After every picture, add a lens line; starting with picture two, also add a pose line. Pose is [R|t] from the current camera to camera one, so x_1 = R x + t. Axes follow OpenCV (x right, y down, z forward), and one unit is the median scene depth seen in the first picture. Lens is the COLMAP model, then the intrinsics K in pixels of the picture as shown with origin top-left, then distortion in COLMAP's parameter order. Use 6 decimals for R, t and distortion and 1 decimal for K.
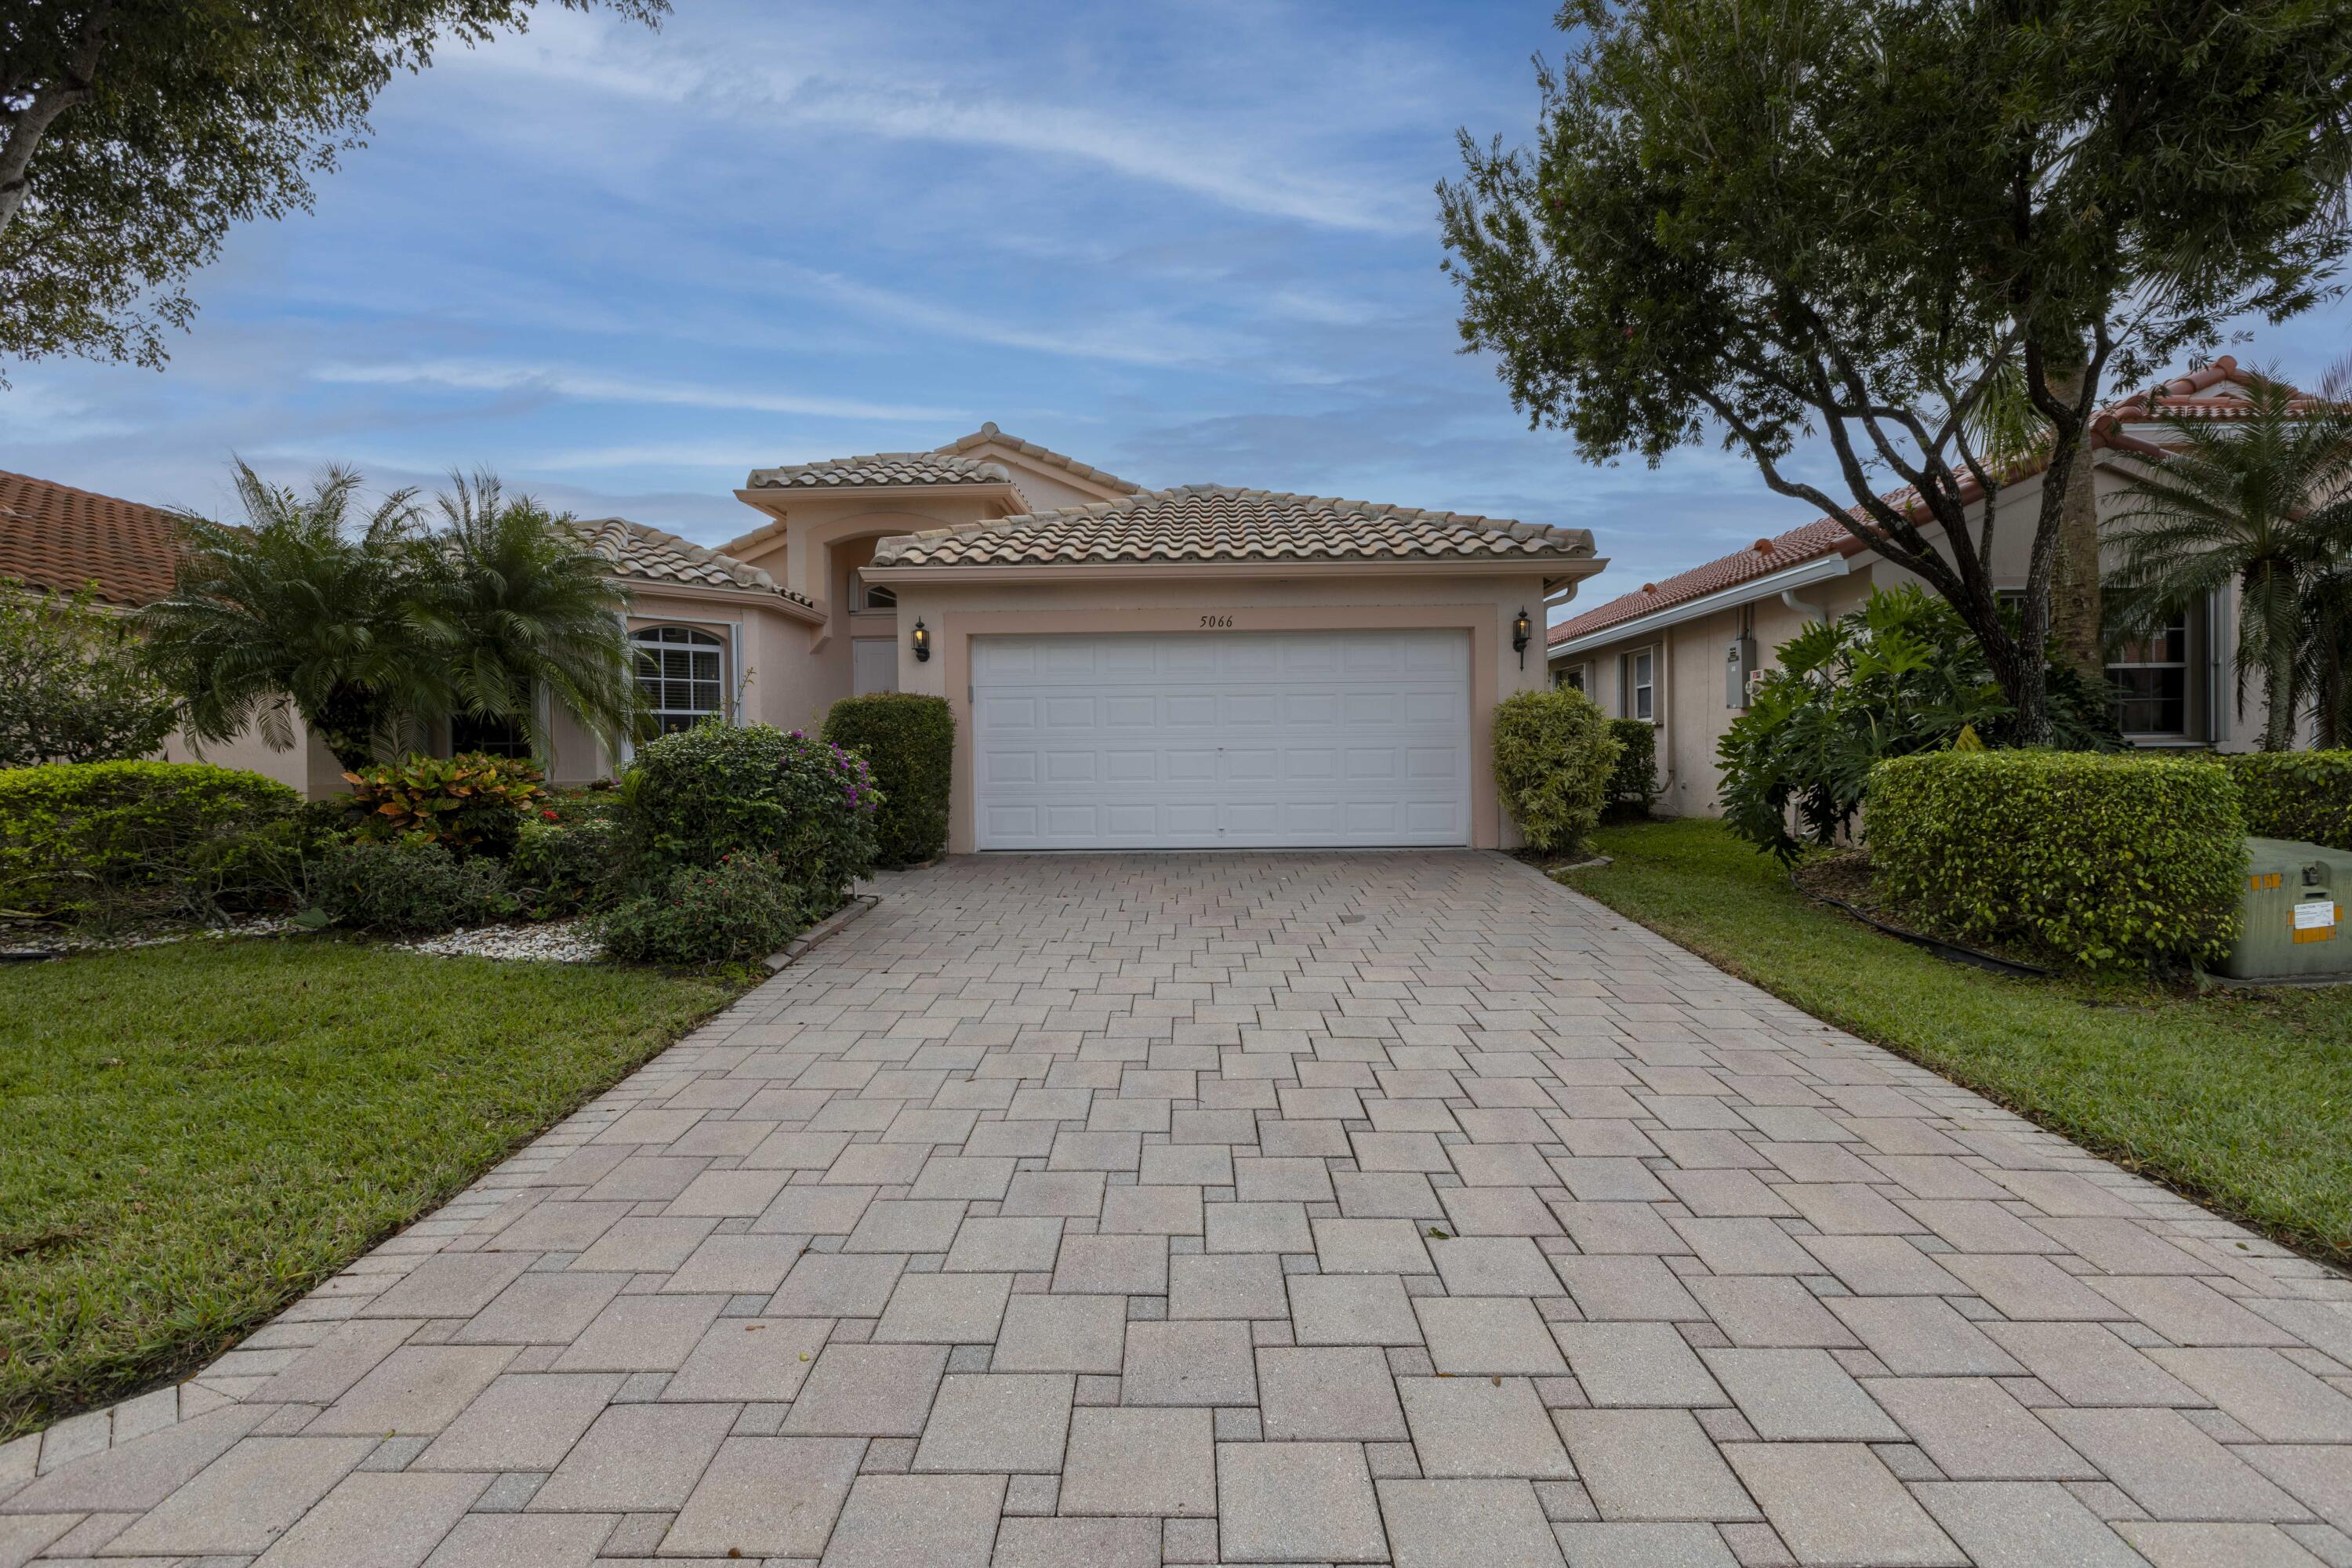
lens RADIAL K [[1039.0, 0, 1165.0], [0, 1039.0, 777.4], [0, 0, 1]] dist [-0.000536, 0.000028]
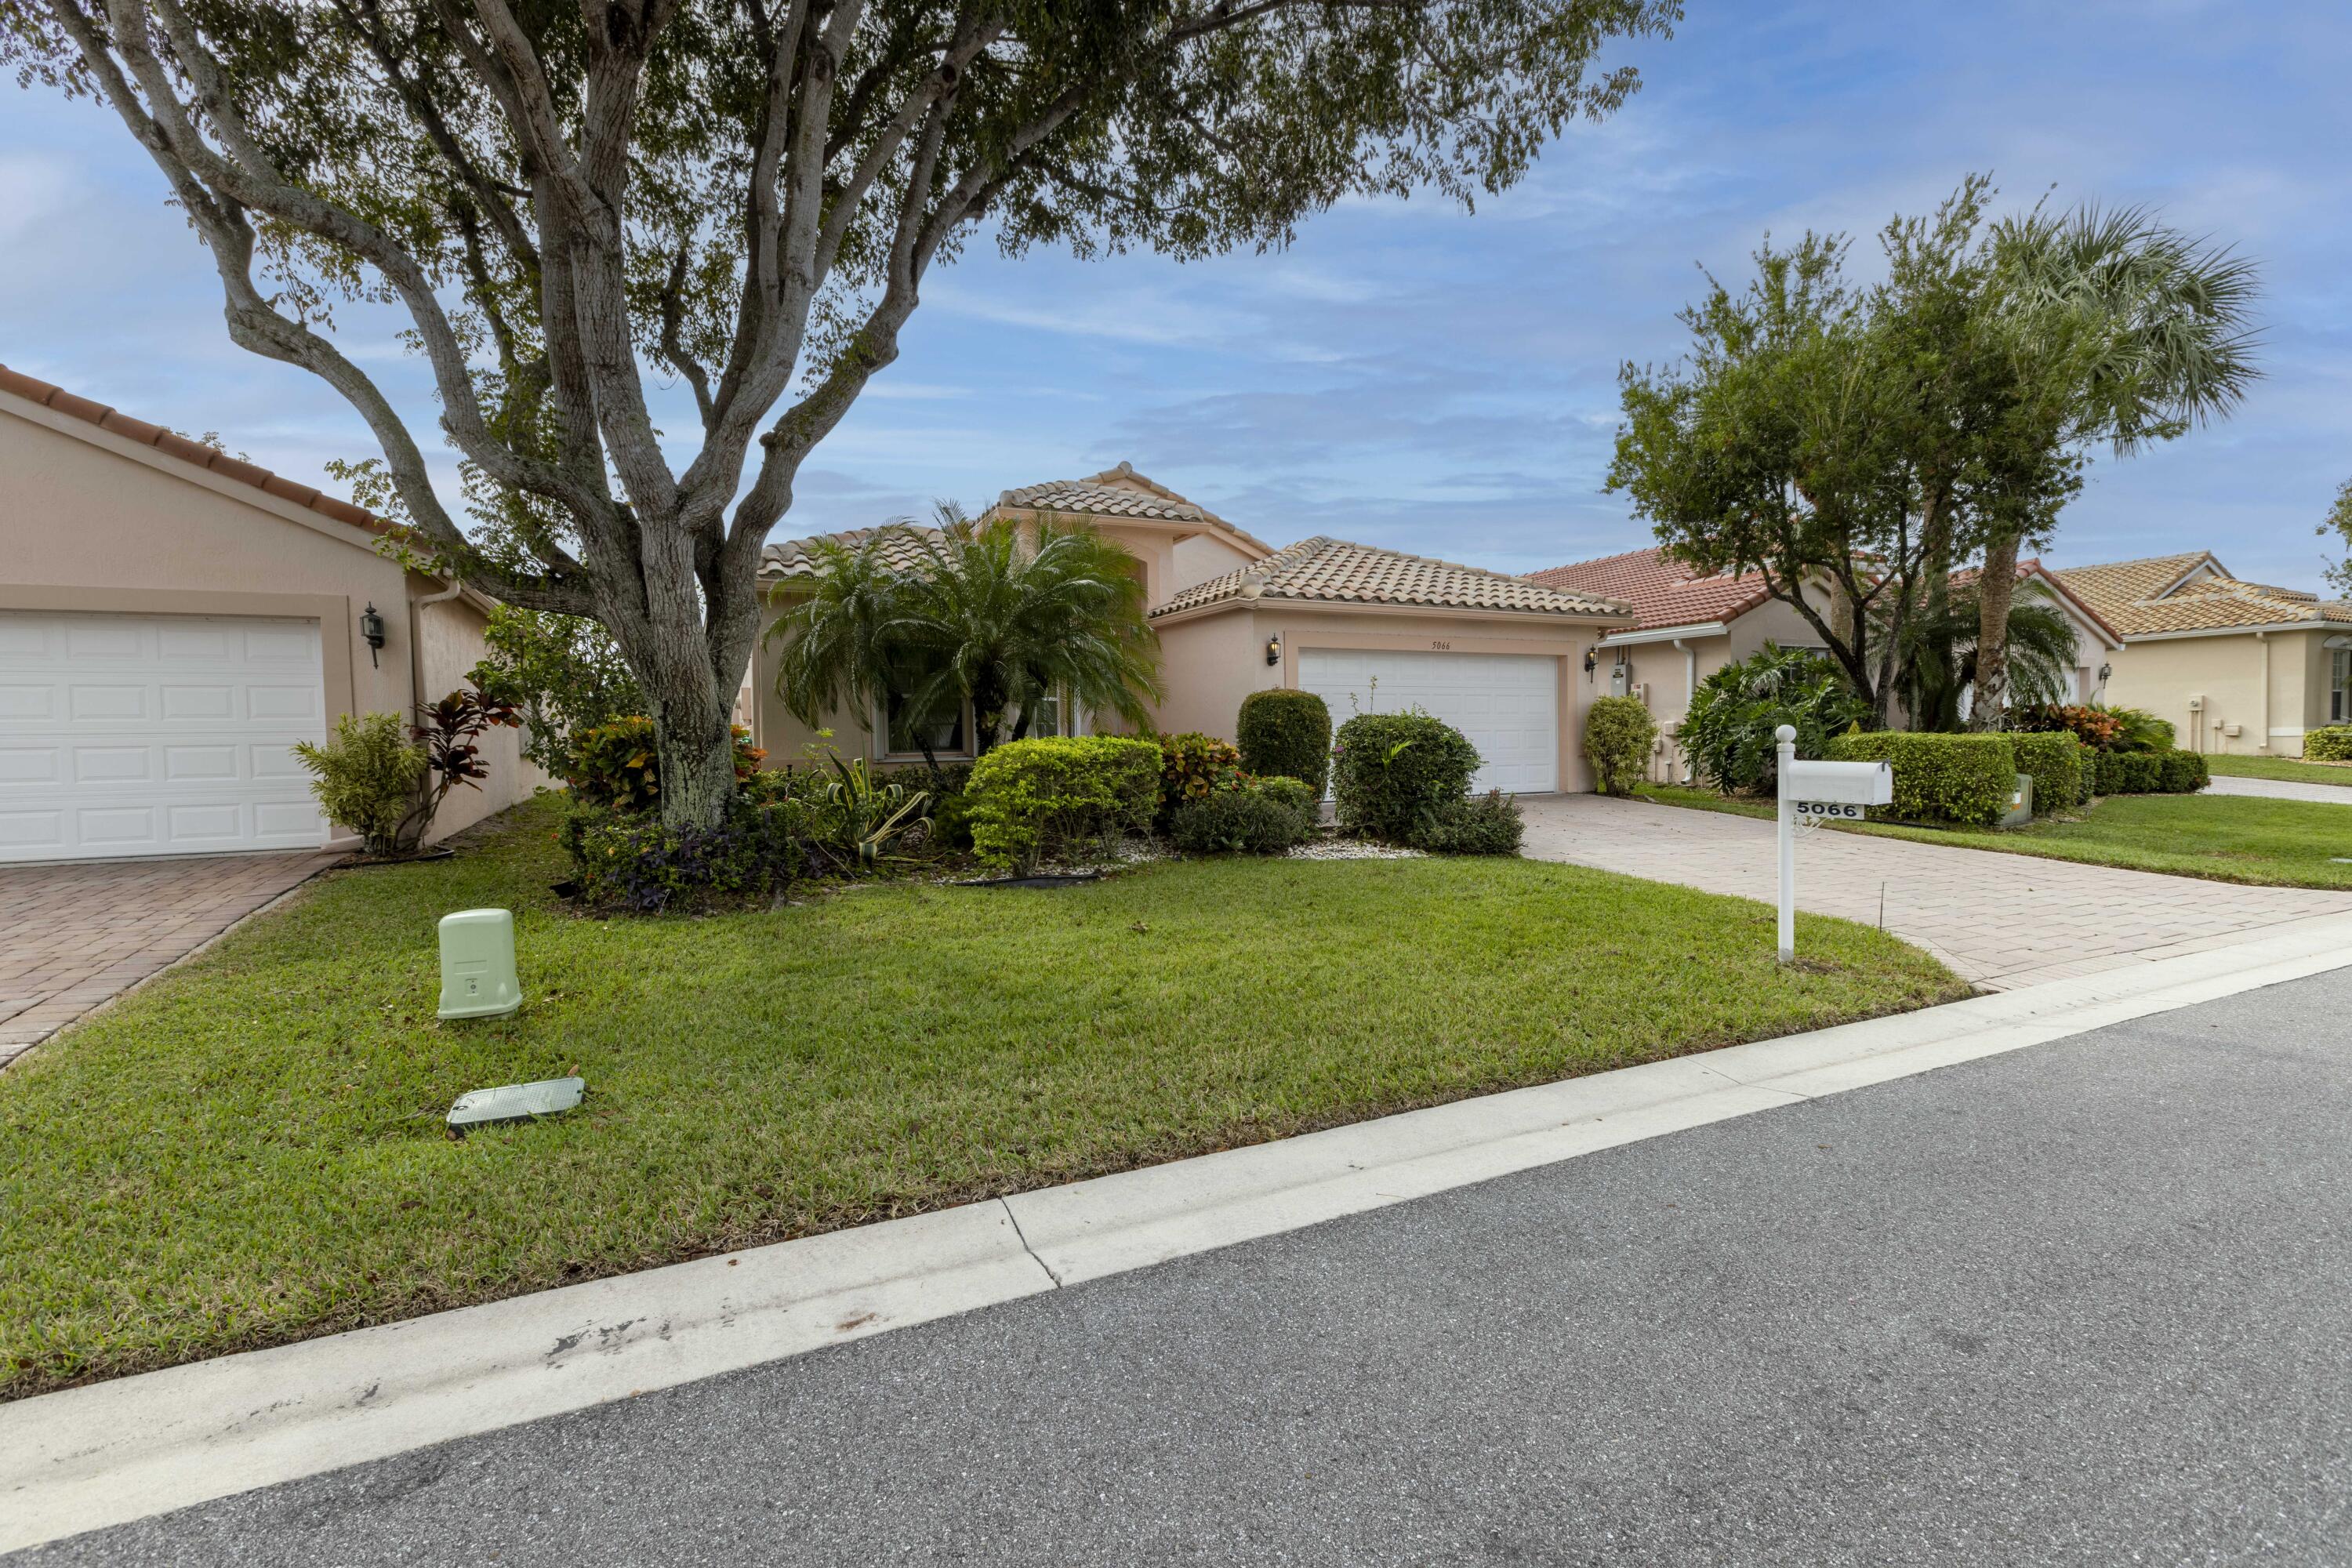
lens RADIAL K [[1039.0, 0, 1165.0], [0, 1039.0, 777.4], [0, 0, 1]] dist [-0.000536, 0.000028]
pose [[0.895134, -0.015910, 0.445513, -1.143764], [0.008876, 0.999801, 0.017870, 0.012113], [-0.445709, -0.012042, 0.895097, -0.198313]]
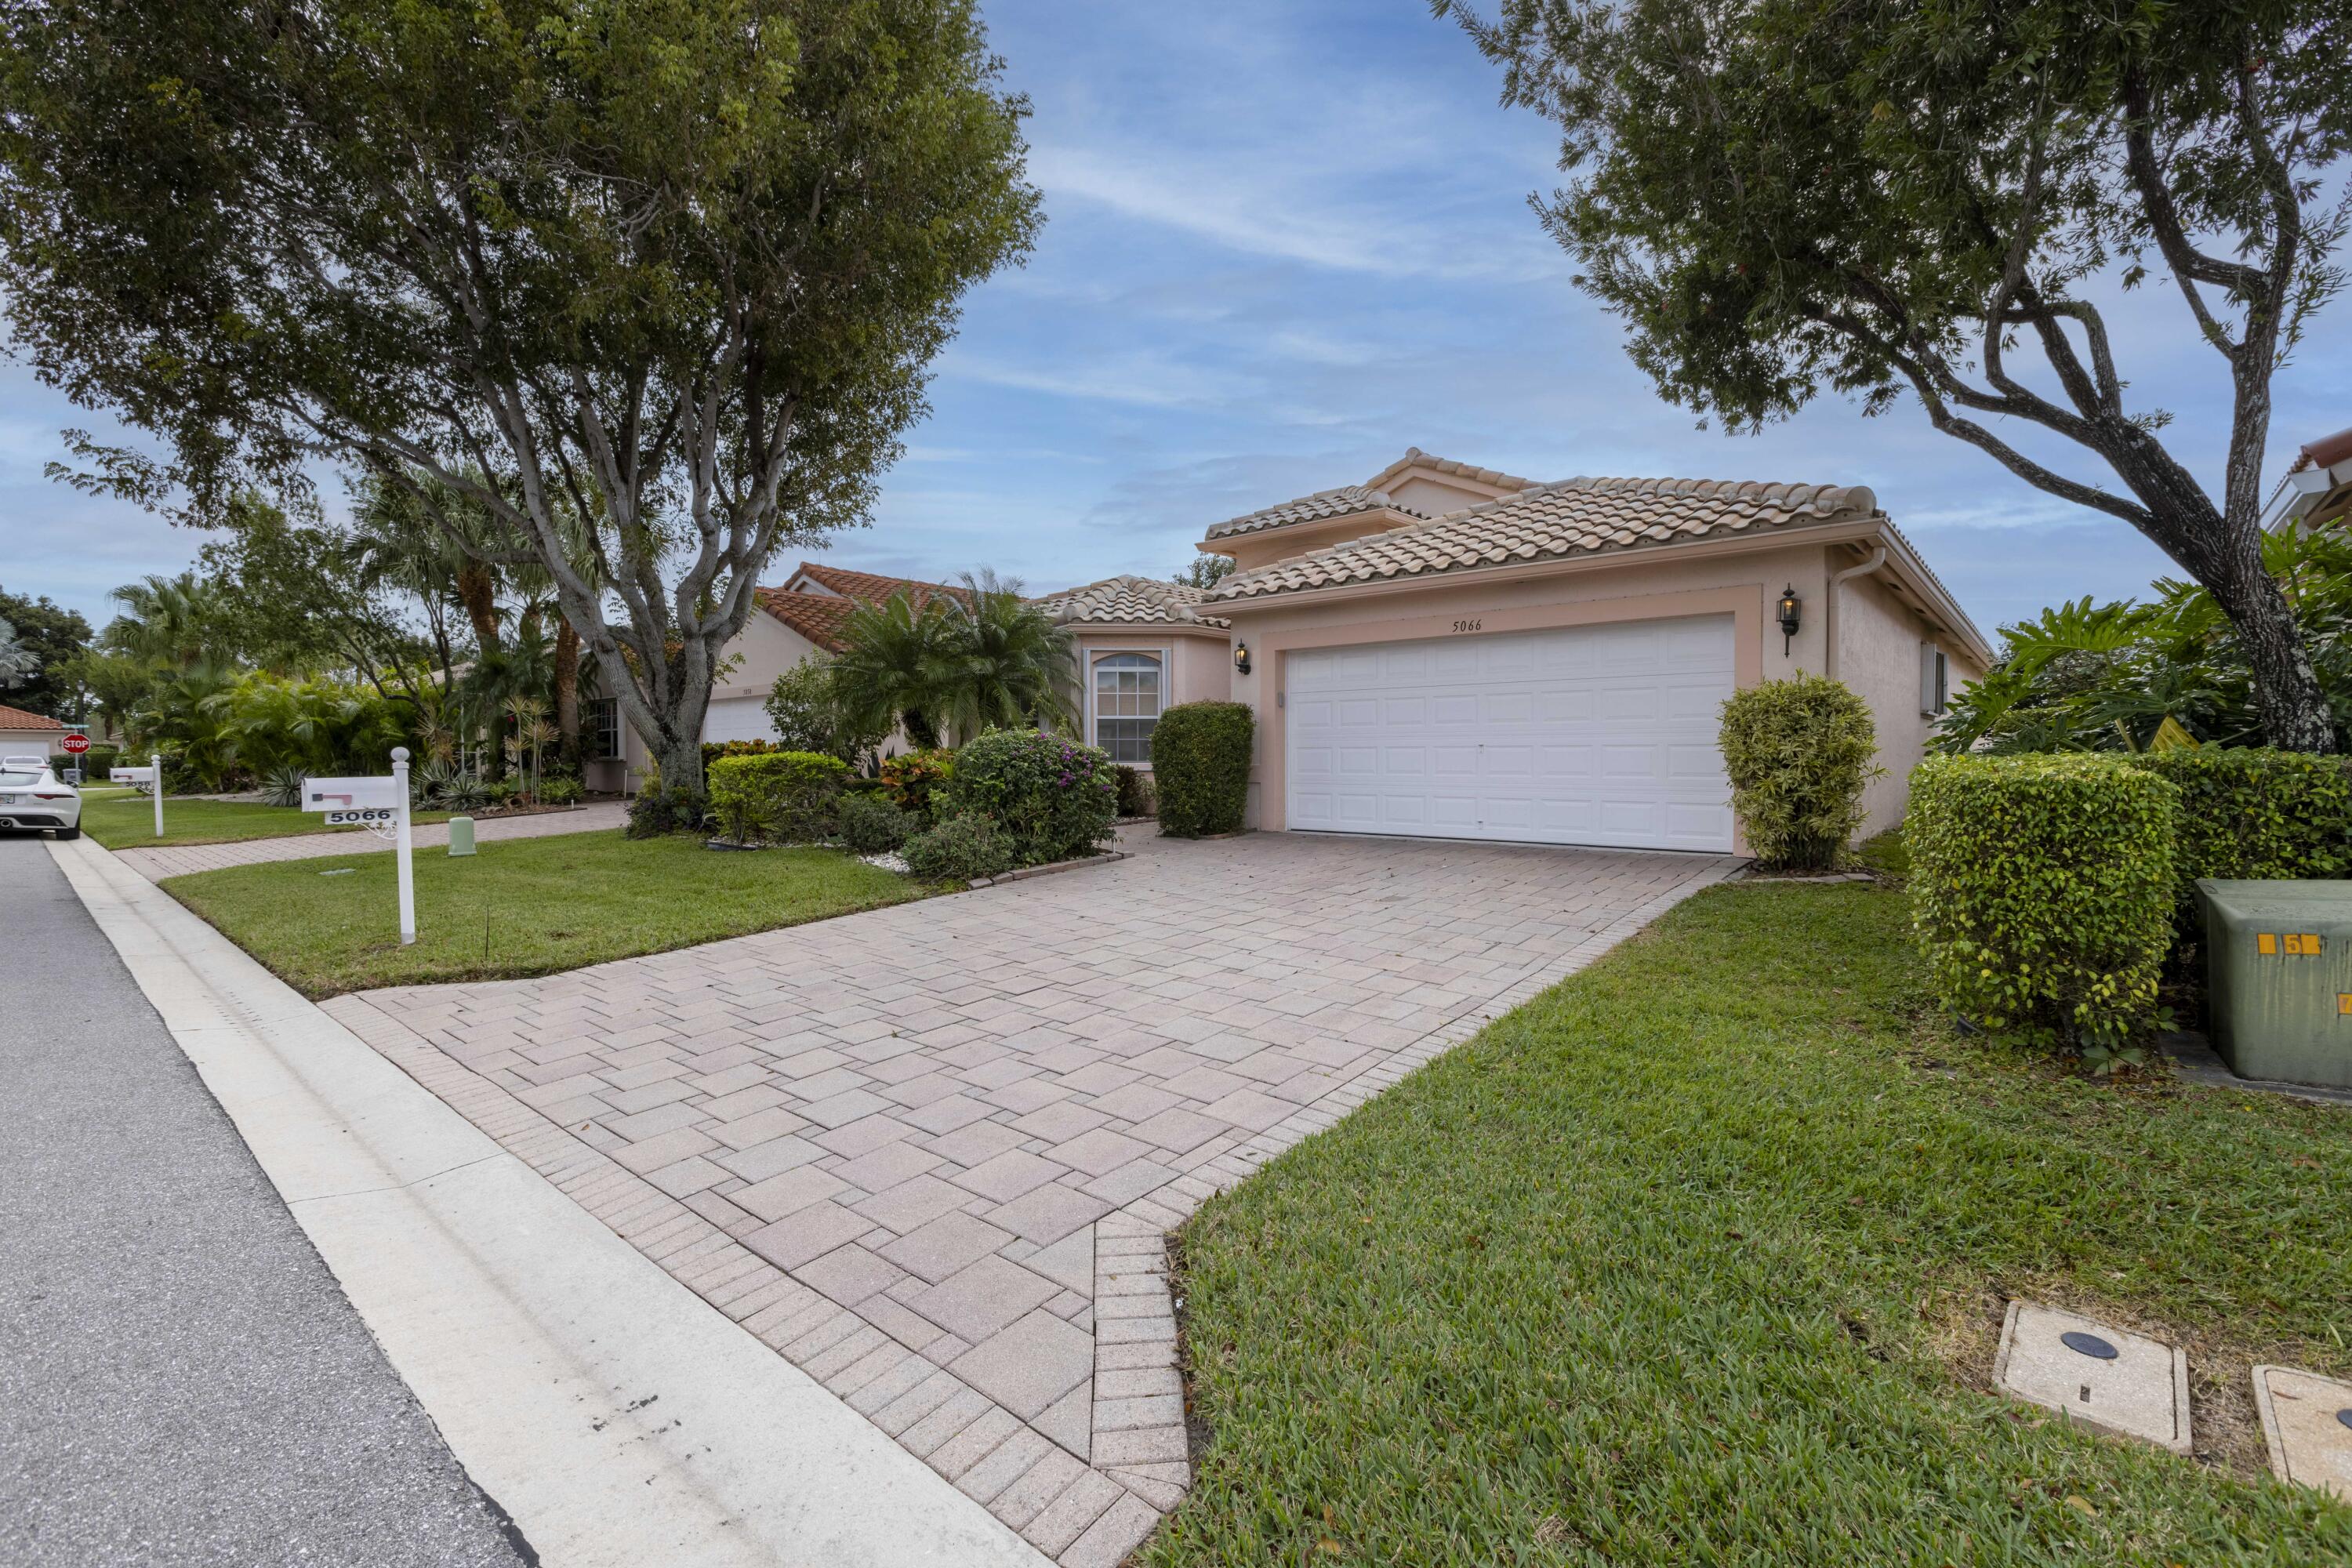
lens RADIAL K [[1040.2, 0, 1169.8], [0, 1040.2, 744.8], [0, 0, 1]] dist [-0.000777, -0.000033]
pose [[0.765232, 0.001618, -0.643753, 0.588448], [-0.015472, 0.999754, -0.015880, -0.007067], [0.643569, 0.022112, 0.765069, -0.012287]]
